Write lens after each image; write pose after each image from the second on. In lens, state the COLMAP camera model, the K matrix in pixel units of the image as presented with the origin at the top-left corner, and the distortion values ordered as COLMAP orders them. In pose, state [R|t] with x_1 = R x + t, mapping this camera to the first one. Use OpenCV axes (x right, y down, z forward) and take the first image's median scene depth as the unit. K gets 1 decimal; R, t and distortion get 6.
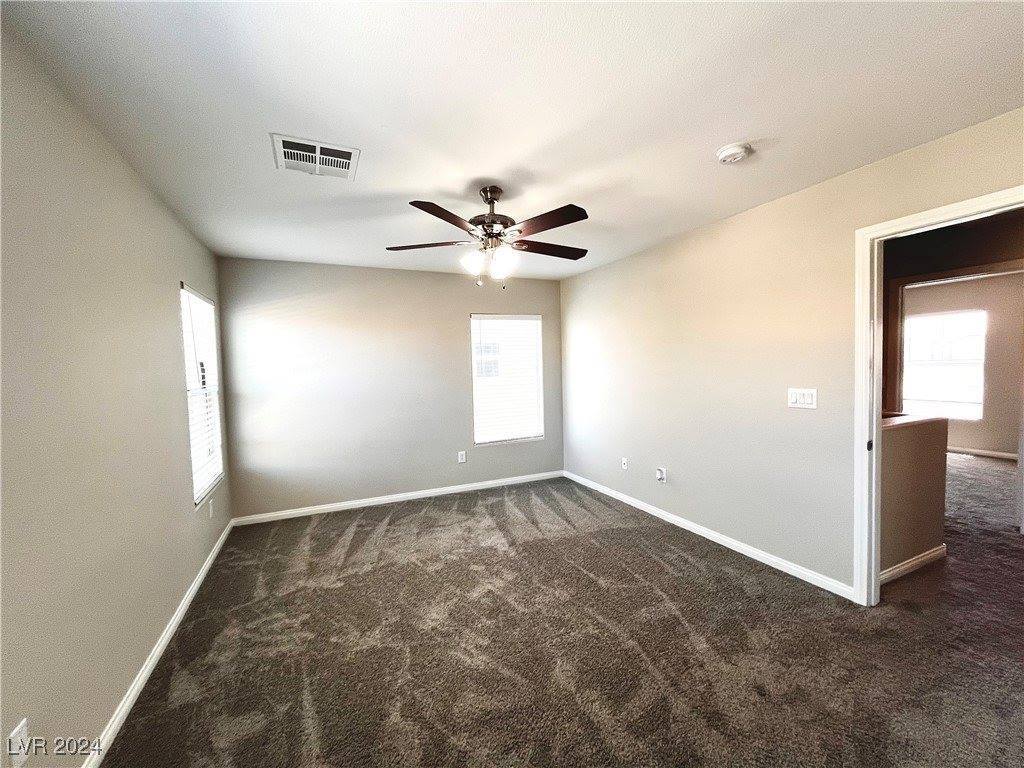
lens RADIAL K [[415.7, 0, 512.4], [0, 415.7, 385.7], [0, 0, 1]] dist [-0.002051, -0.000335]
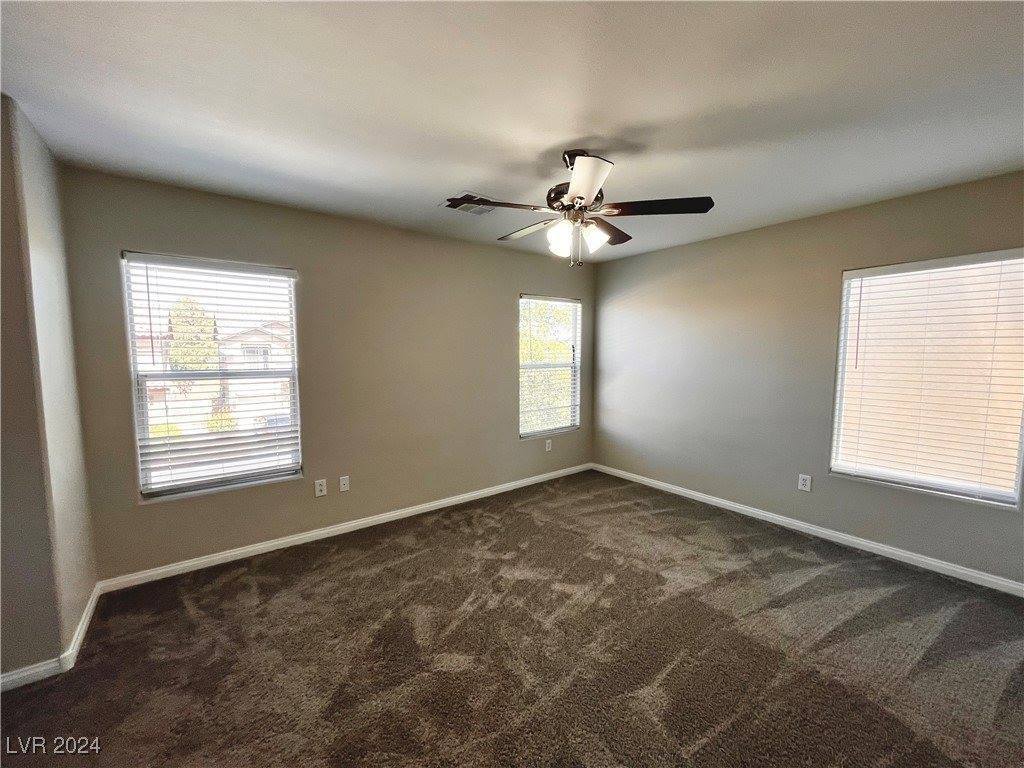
lens RADIAL K [[415.7, 0, 512.4], [0, 415.7, 385.7], [0, 0, 1]] dist [-0.002051, -0.000335]
pose [[0.213533, 0.104987, -0.971278, 0.569619], [-0.050015, 0.994080, 0.096456, -0.042694], [0.975655, 0.027982, 0.217520, 0.481722]]
